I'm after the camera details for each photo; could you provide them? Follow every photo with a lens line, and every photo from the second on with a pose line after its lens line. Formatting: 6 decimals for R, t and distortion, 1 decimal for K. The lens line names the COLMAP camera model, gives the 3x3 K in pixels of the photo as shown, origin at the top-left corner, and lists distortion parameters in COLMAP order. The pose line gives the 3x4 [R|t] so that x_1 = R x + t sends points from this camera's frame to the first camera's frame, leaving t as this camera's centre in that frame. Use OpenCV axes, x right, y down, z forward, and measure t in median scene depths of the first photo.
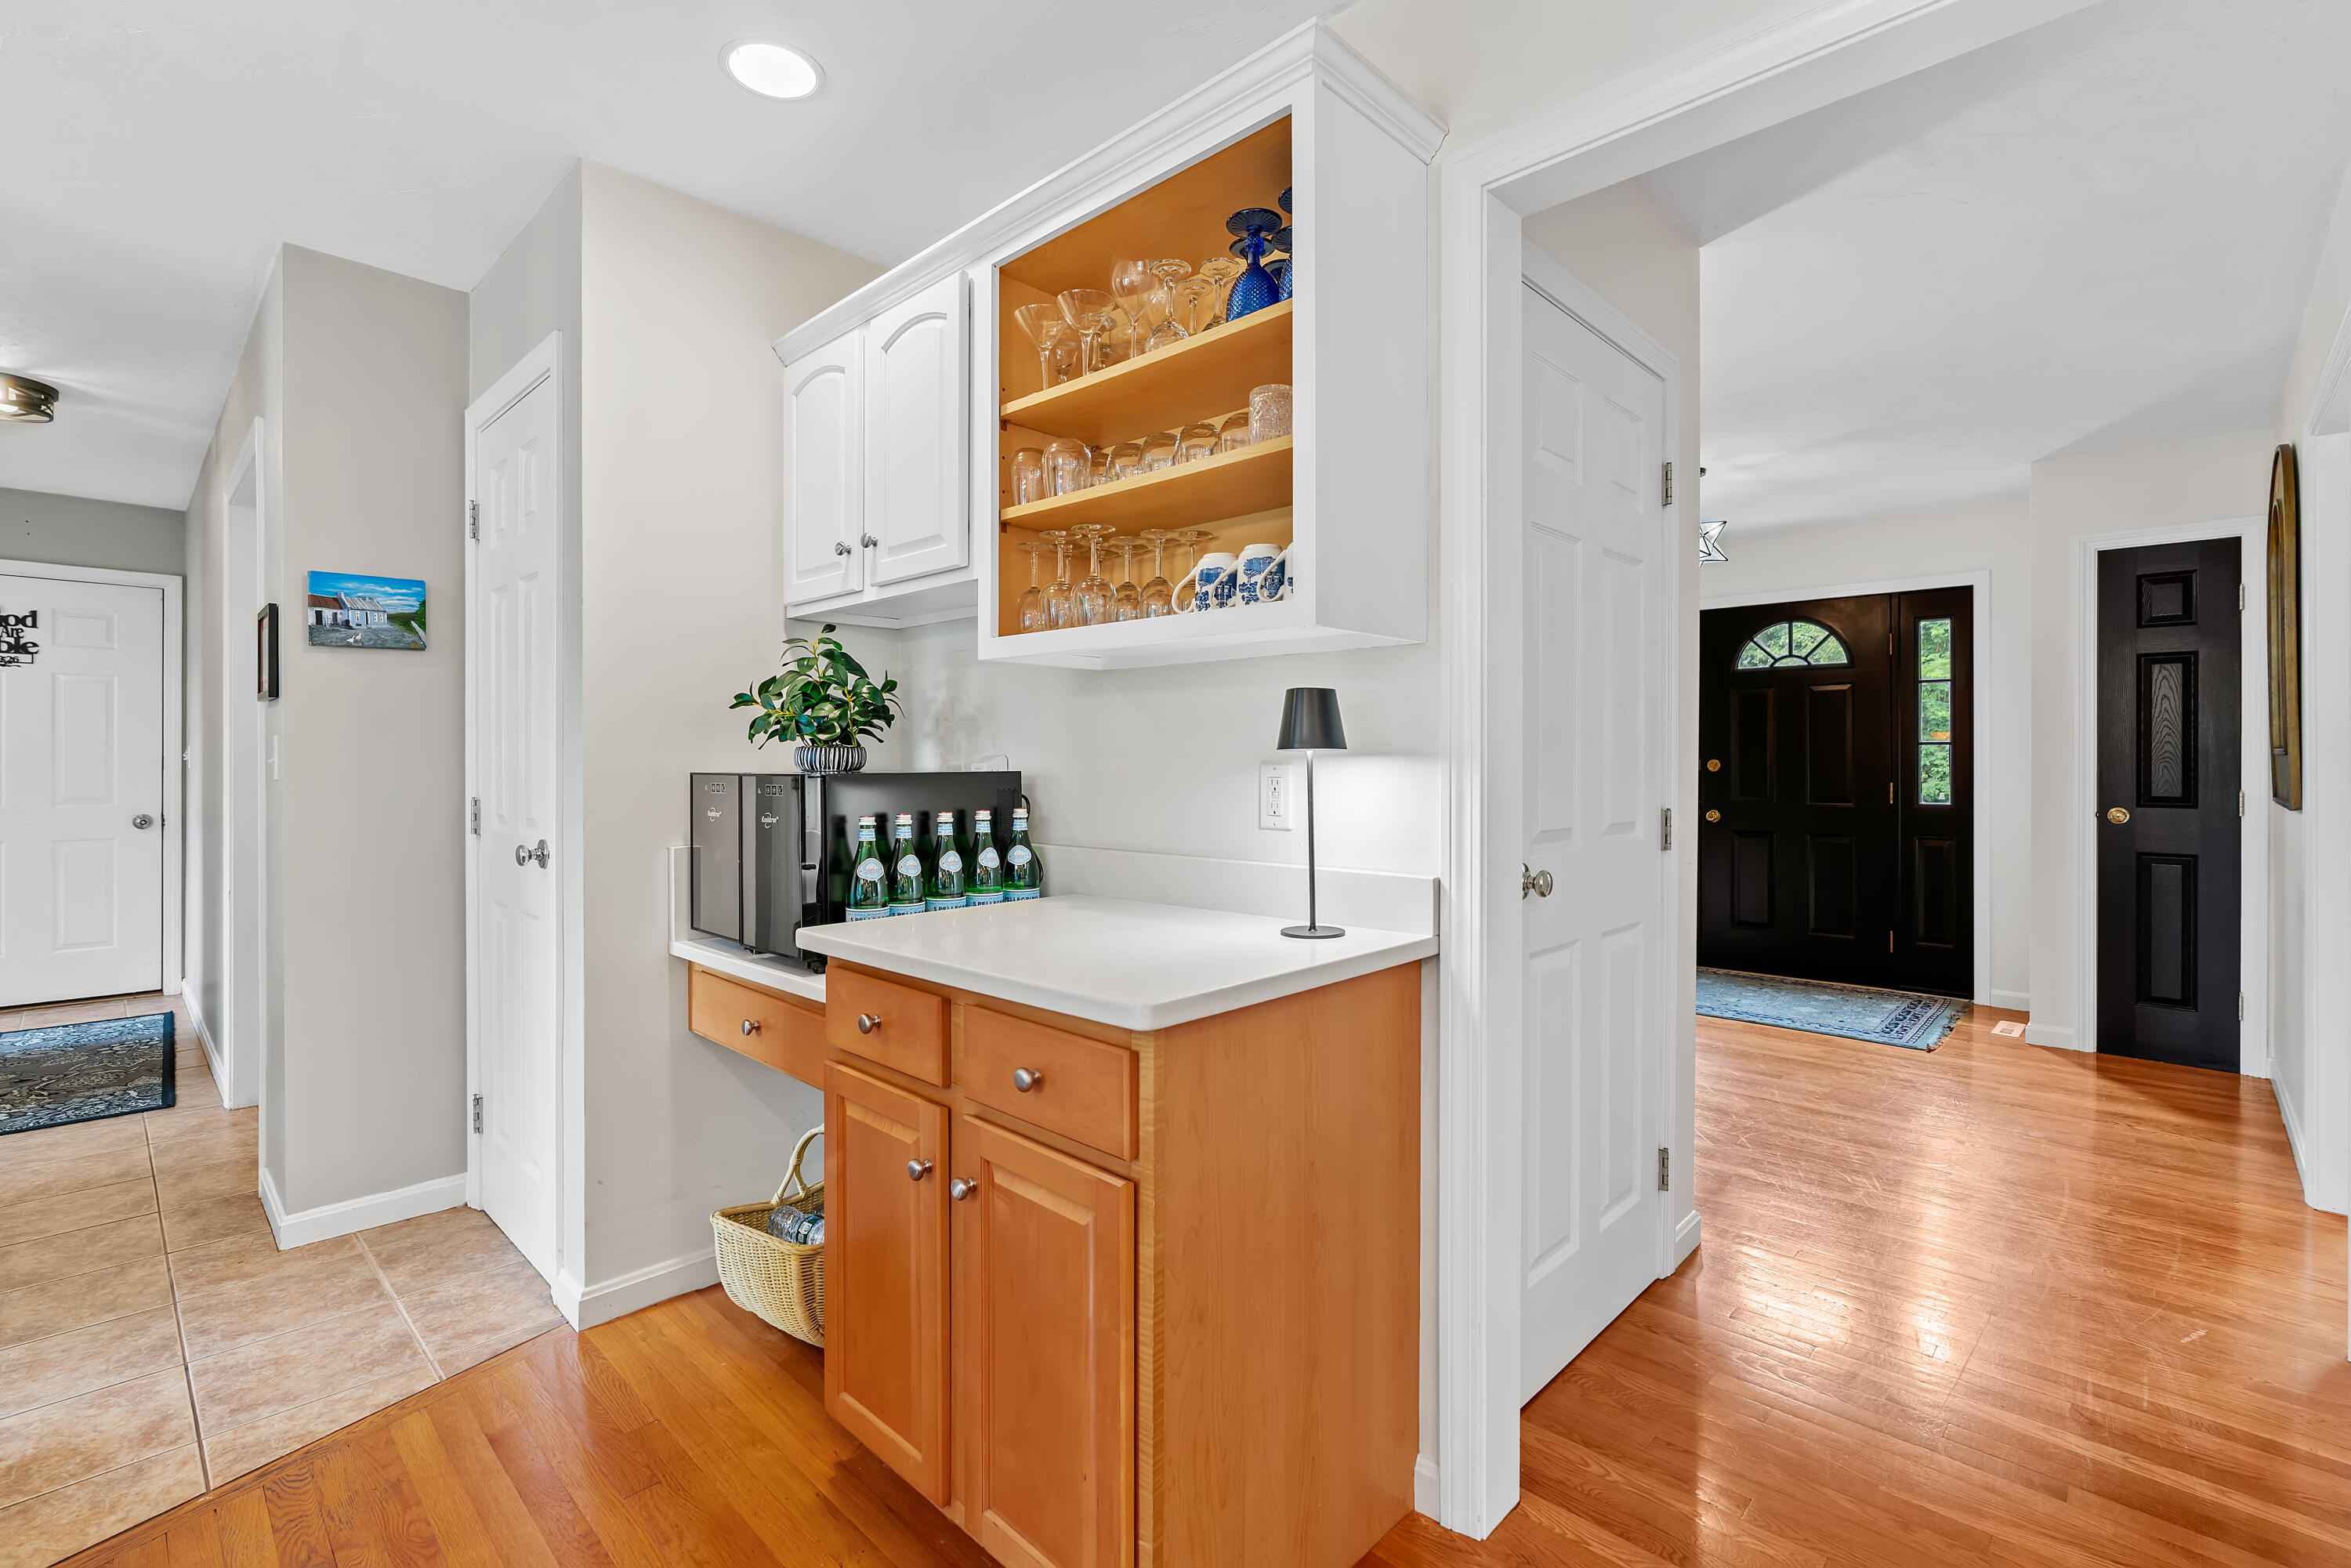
lens RADIAL K [[1051.0, 0, 1174.8], [0, 1051.0, 768.3], [0, 0, 1]] dist [-0.015287, 0.005438]
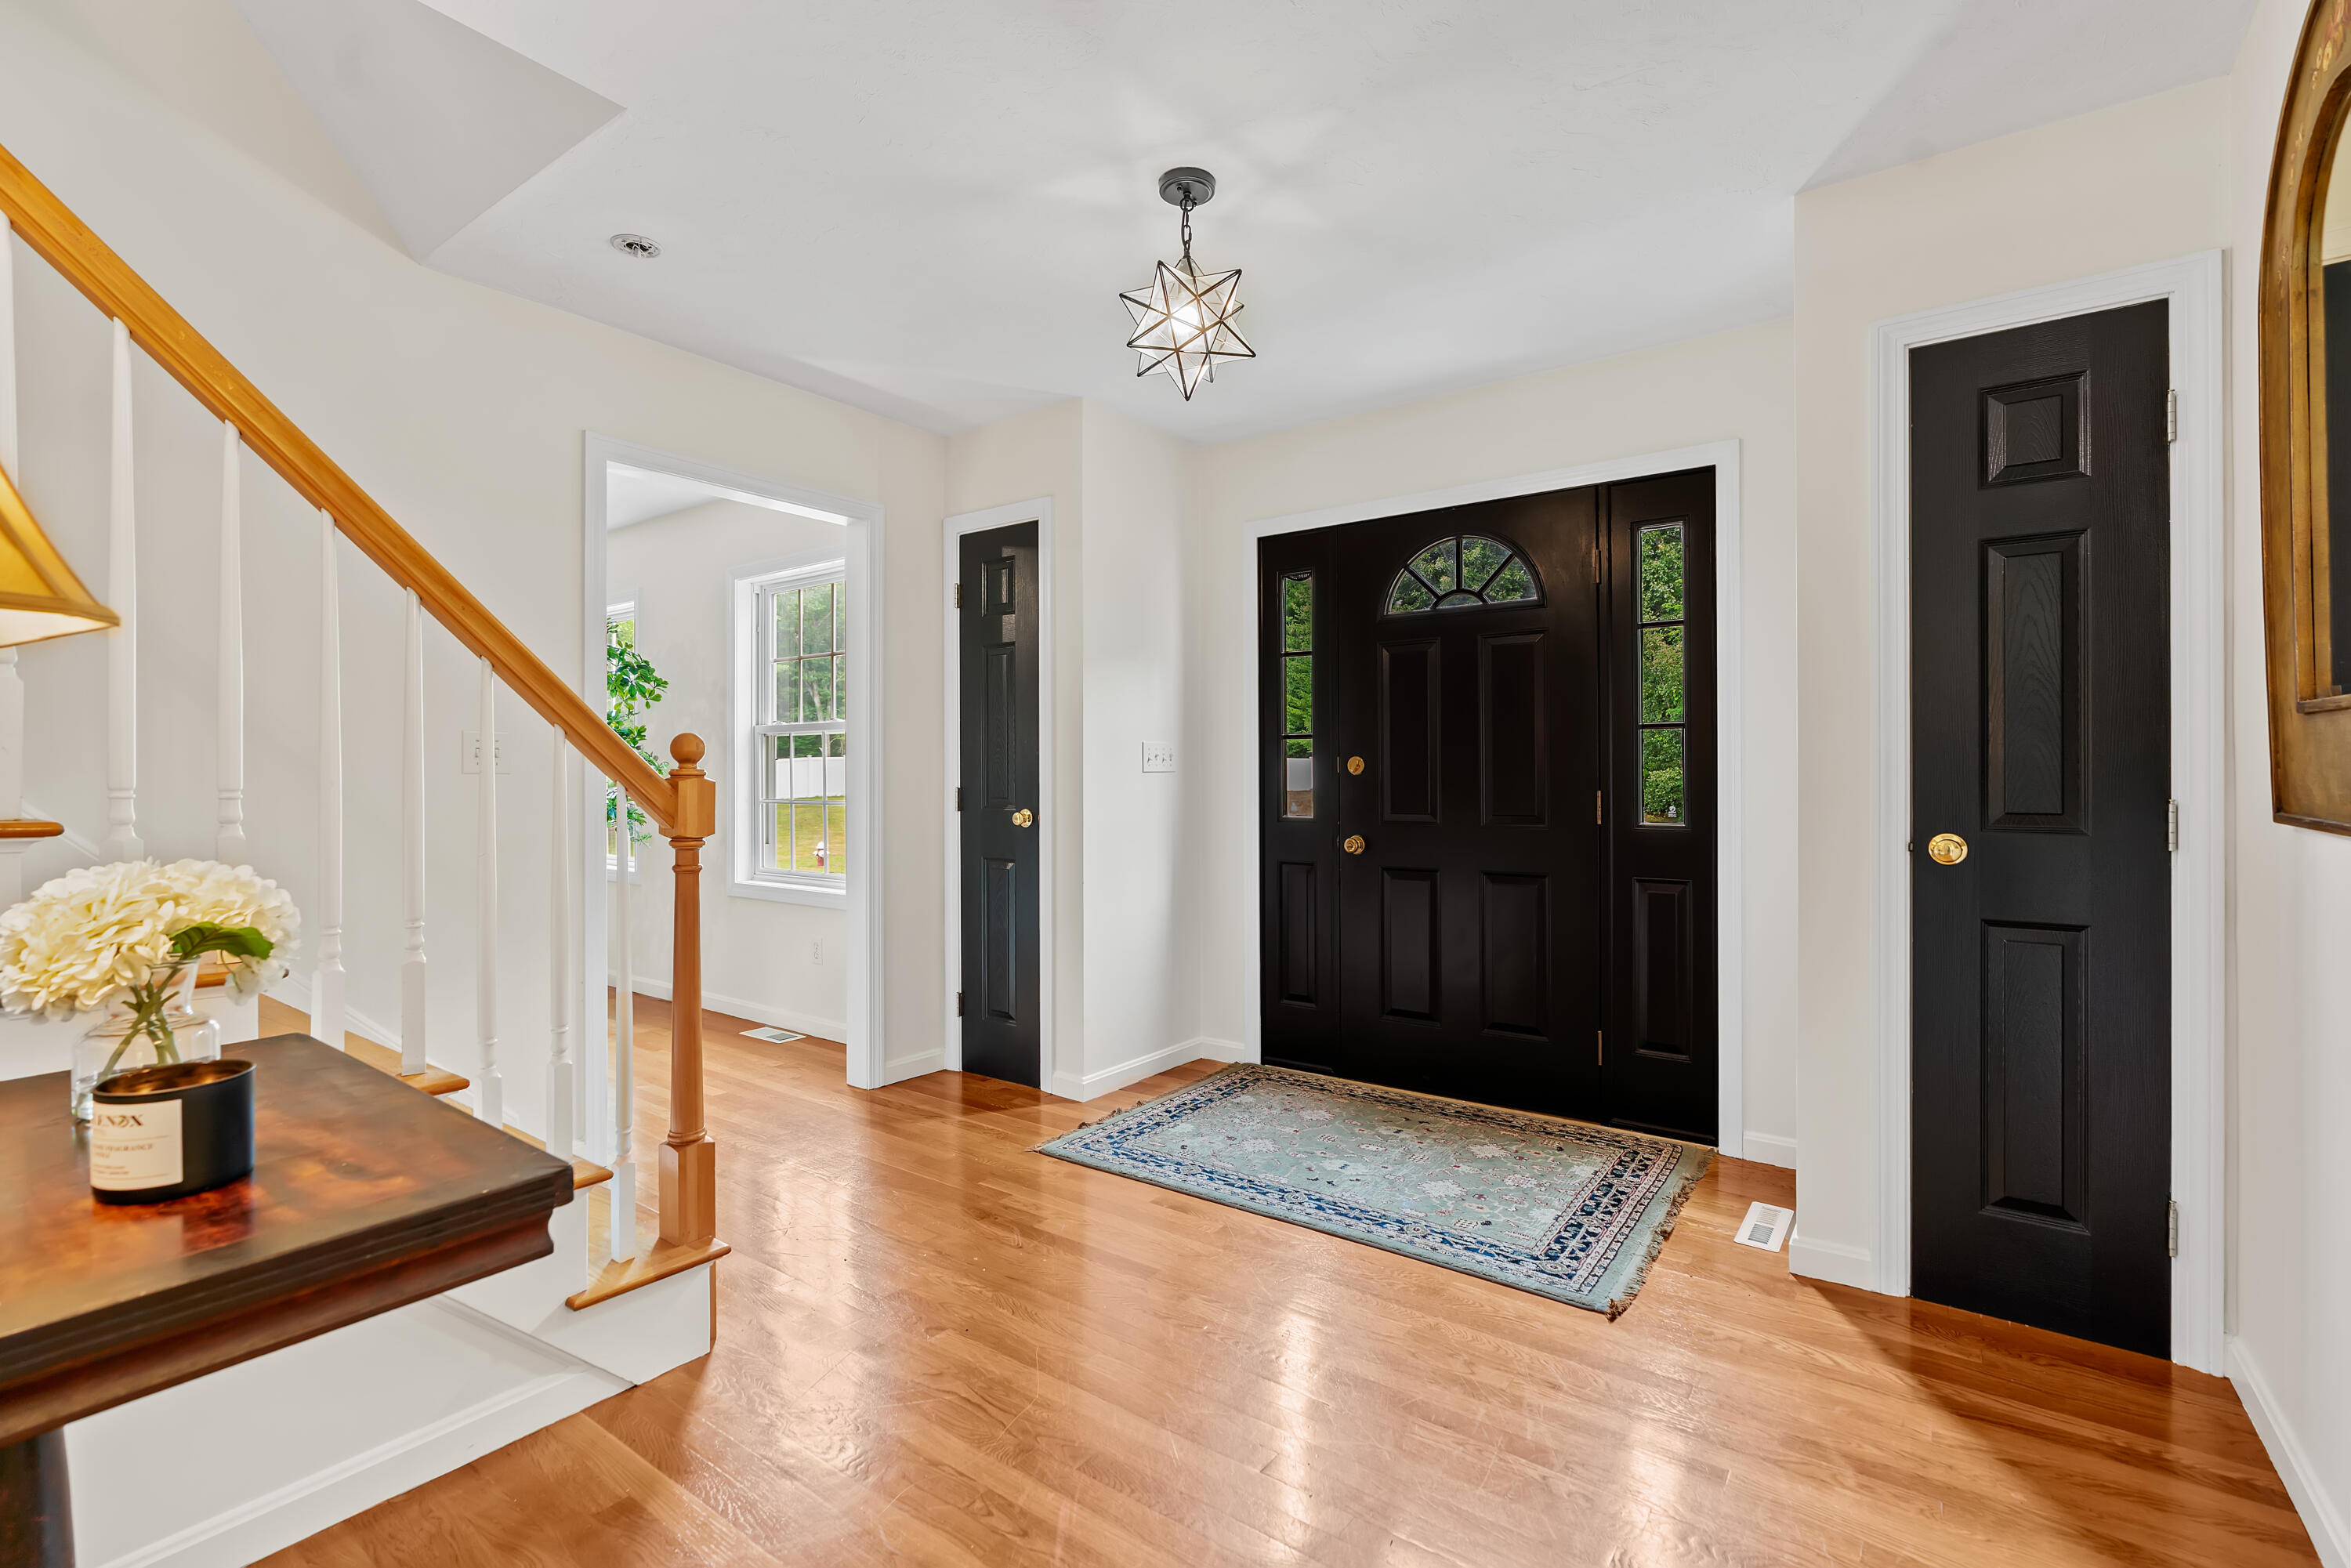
lens RADIAL K [[1051.0, 0, 1176.5], [0, 1051.0, 782.0], [0, 0, 1]] dist [-0.015287, 0.005438]
pose [[0.991763, -0.004326, 0.128013, 0.375477], [0.004462, 0.999990, -0.000777, 0.008775], [-0.128008, 0.001341, 0.991772, 0.436573]]
